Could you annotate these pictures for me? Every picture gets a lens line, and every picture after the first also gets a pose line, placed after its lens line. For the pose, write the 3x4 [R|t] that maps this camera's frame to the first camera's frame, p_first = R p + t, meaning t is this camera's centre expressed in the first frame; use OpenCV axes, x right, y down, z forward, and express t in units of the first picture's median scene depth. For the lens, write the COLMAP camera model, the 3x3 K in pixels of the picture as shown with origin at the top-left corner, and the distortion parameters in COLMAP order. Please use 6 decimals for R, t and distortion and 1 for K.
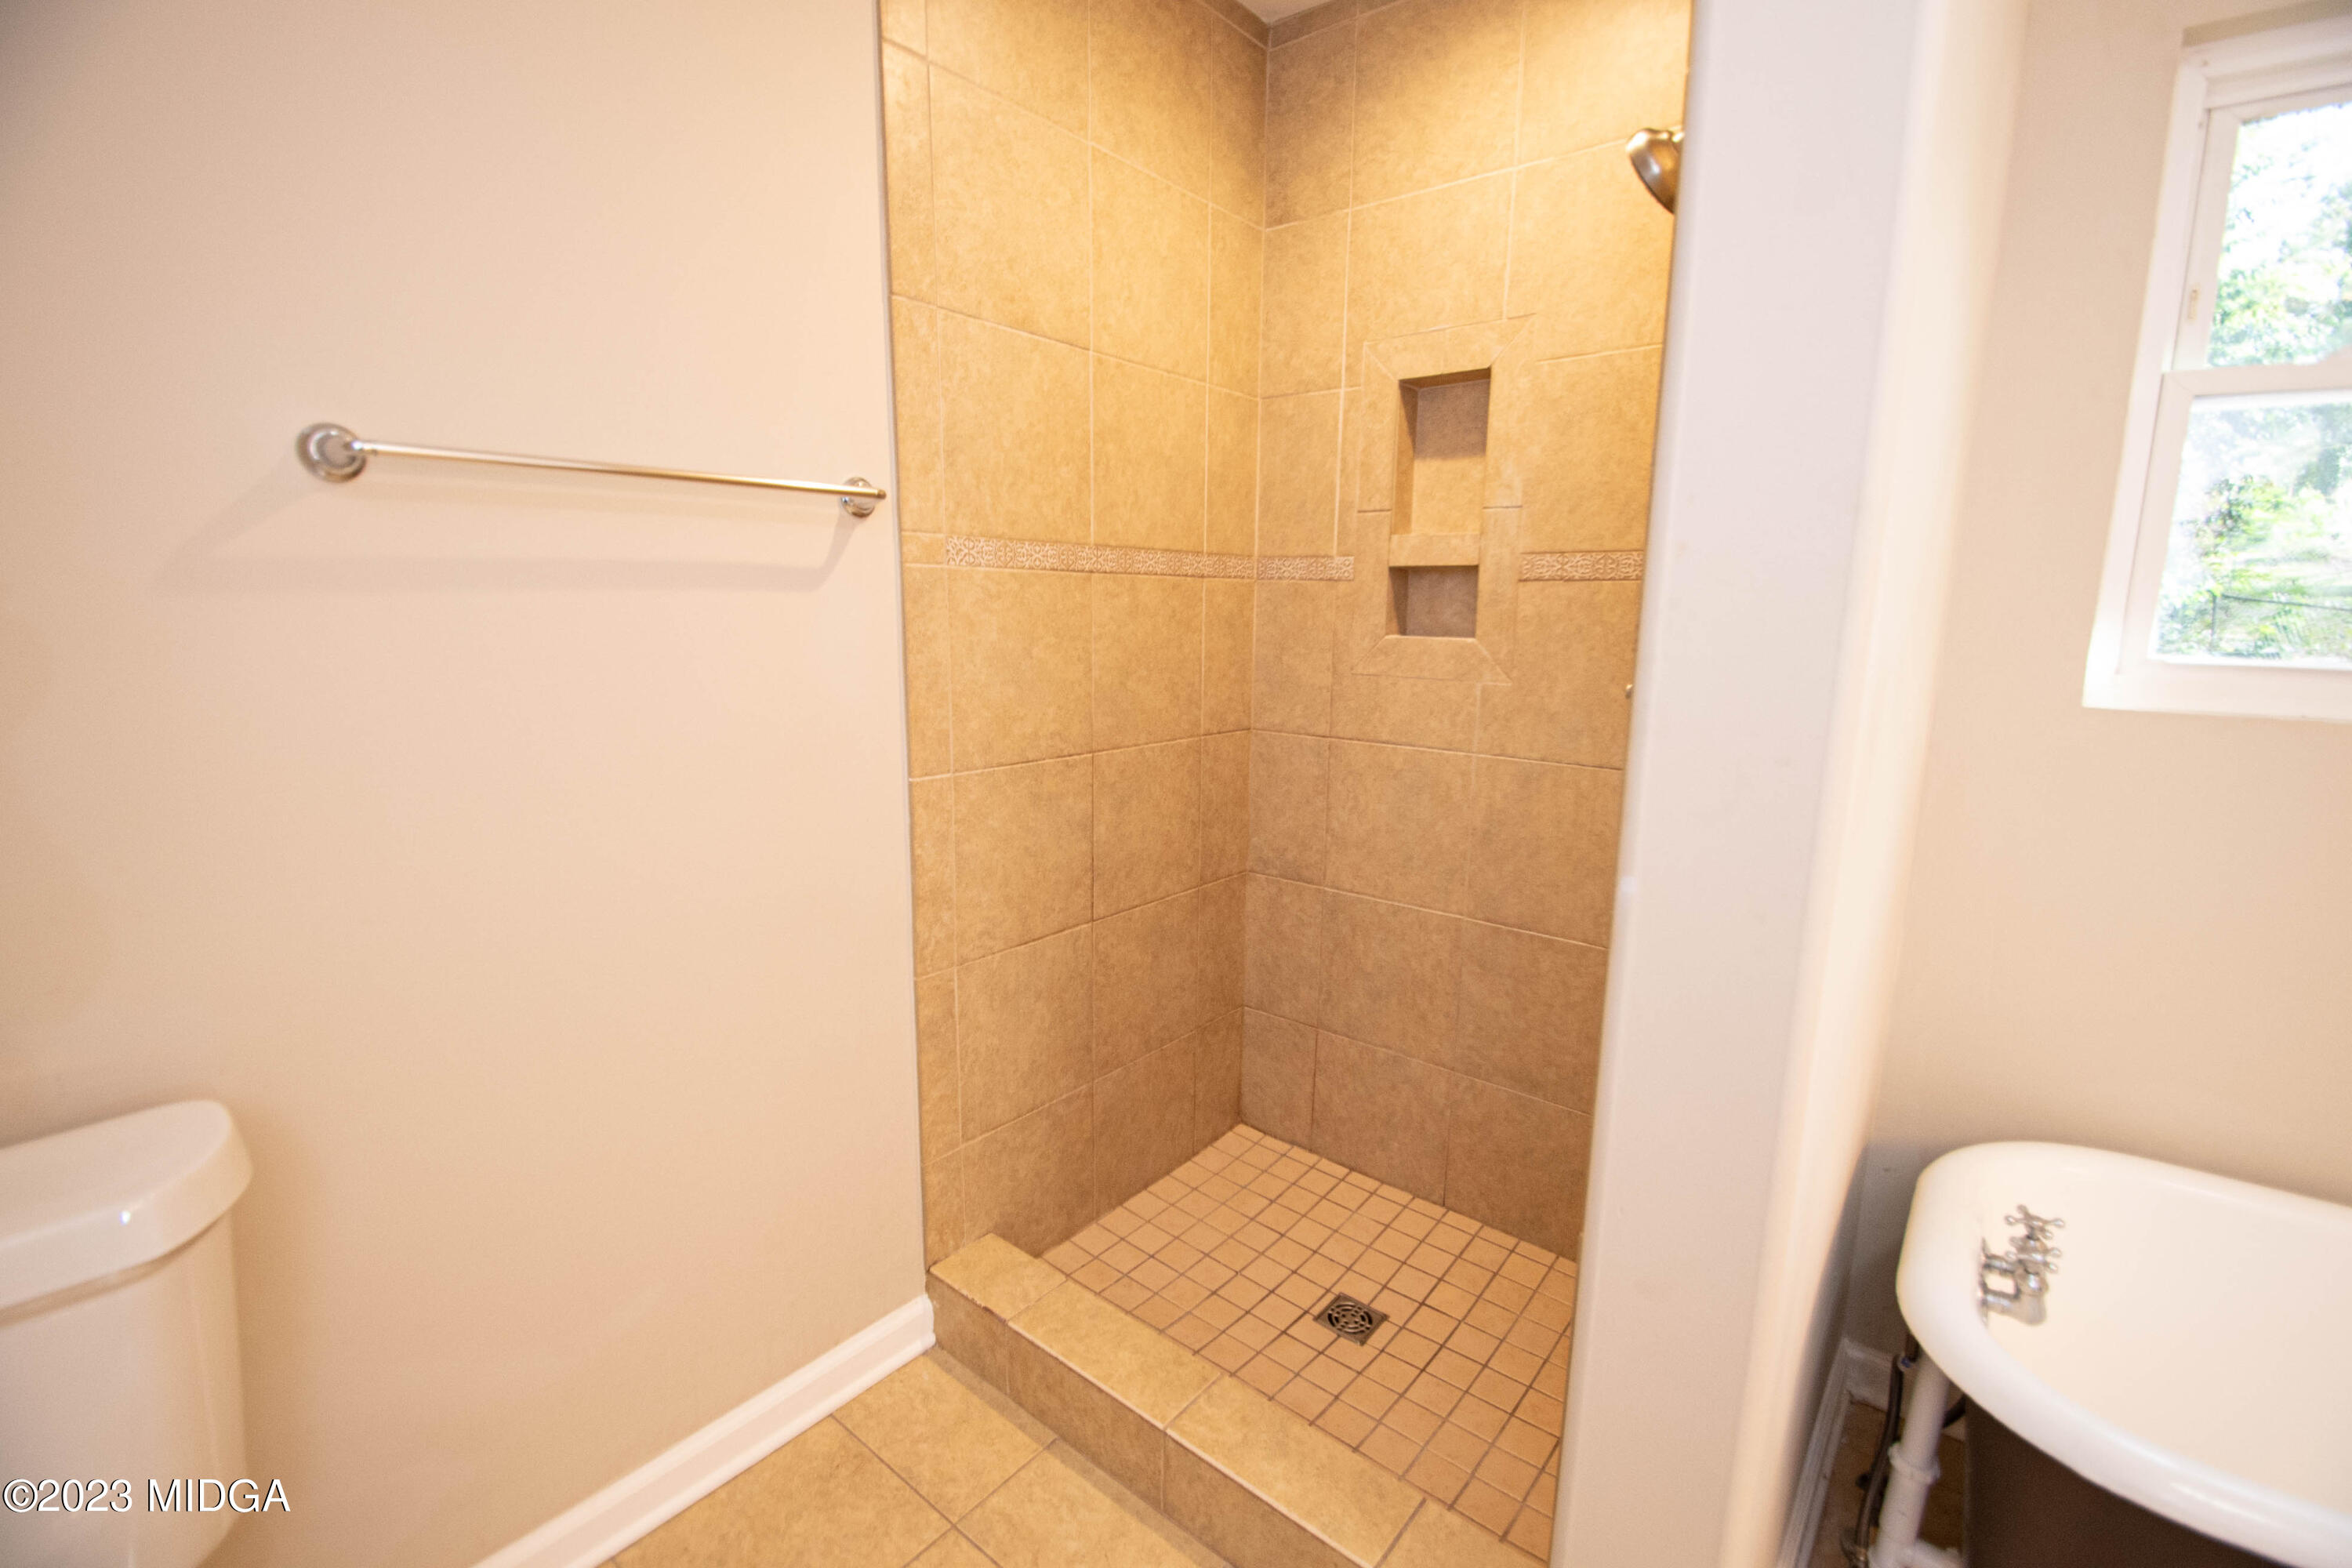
lens RADIAL K [[1050.1, 0, 1181.9], [0, 1050.1, 784.6], [0, 0, 1]] dist [0.004635, -0.008546]
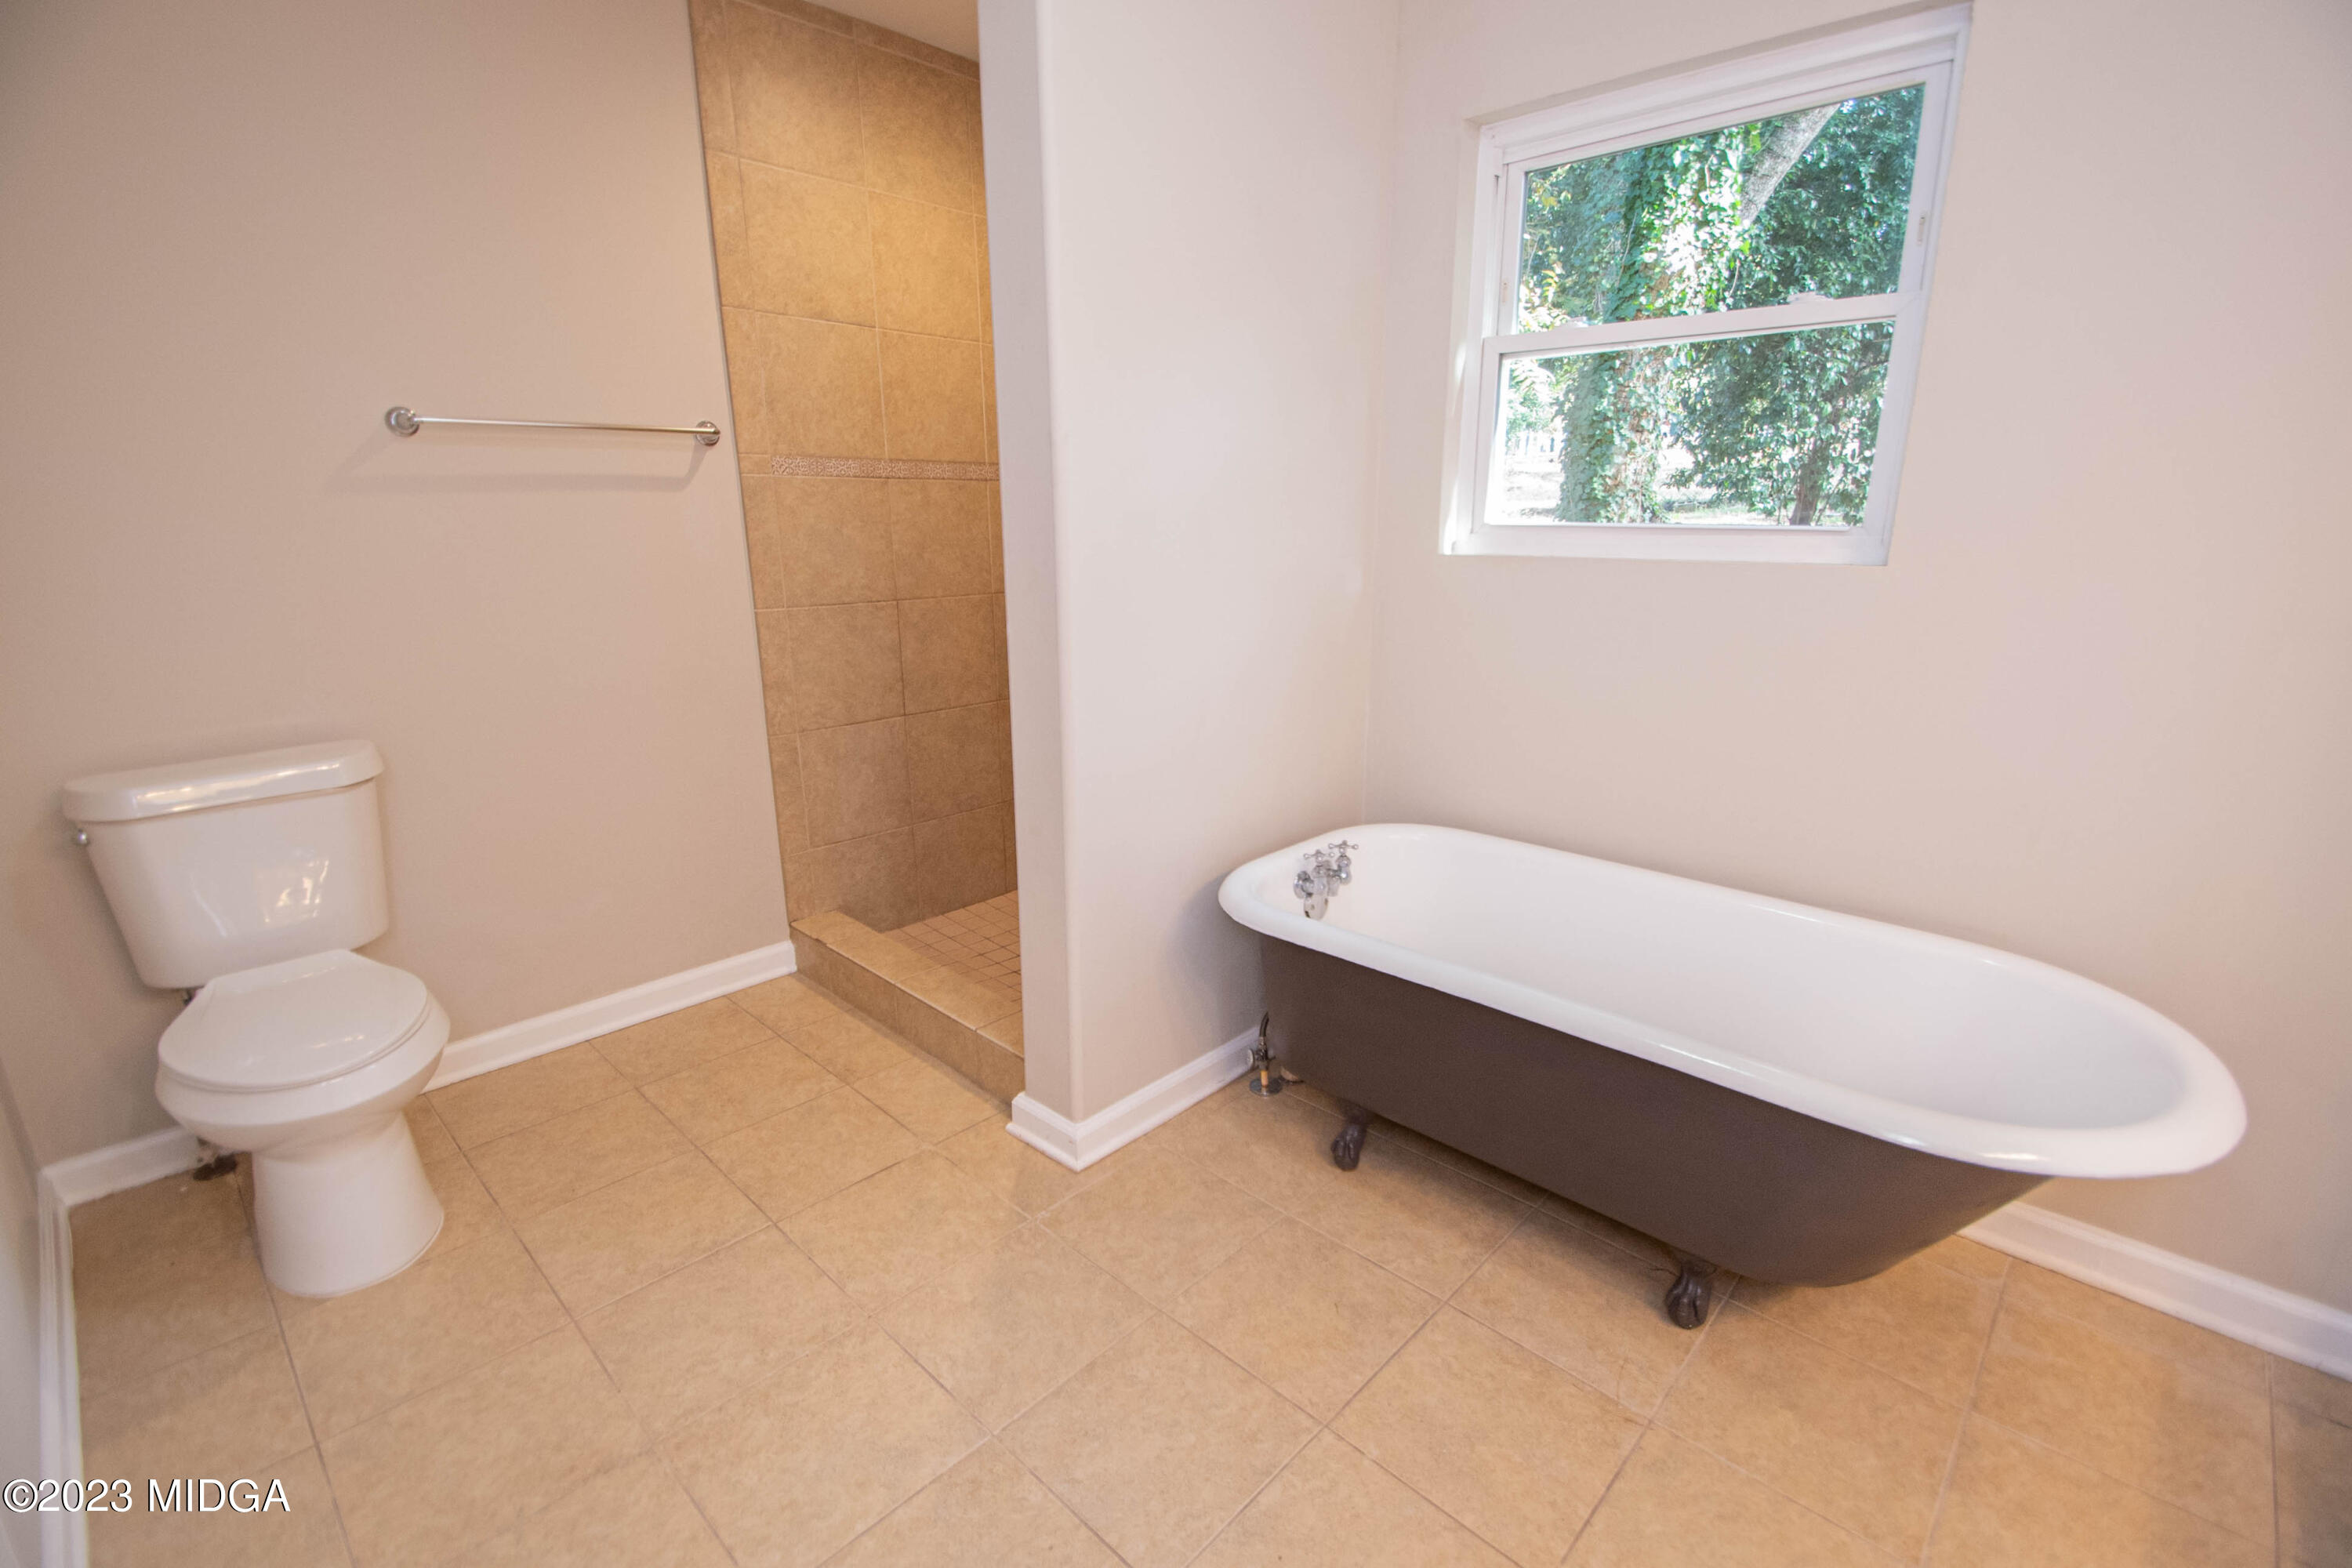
lens RADIAL K [[1050.1, 0, 1168.4], [0, 1050.1, 789.0], [0, 0, 1]] dist [0.004635, -0.008546]
pose [[0.997082, 0.006195, -0.076092, 0.454710], [0.000347, 0.996324, 0.085668, 0.119112], [0.076343, -0.085444, 0.993414, -0.530474]]
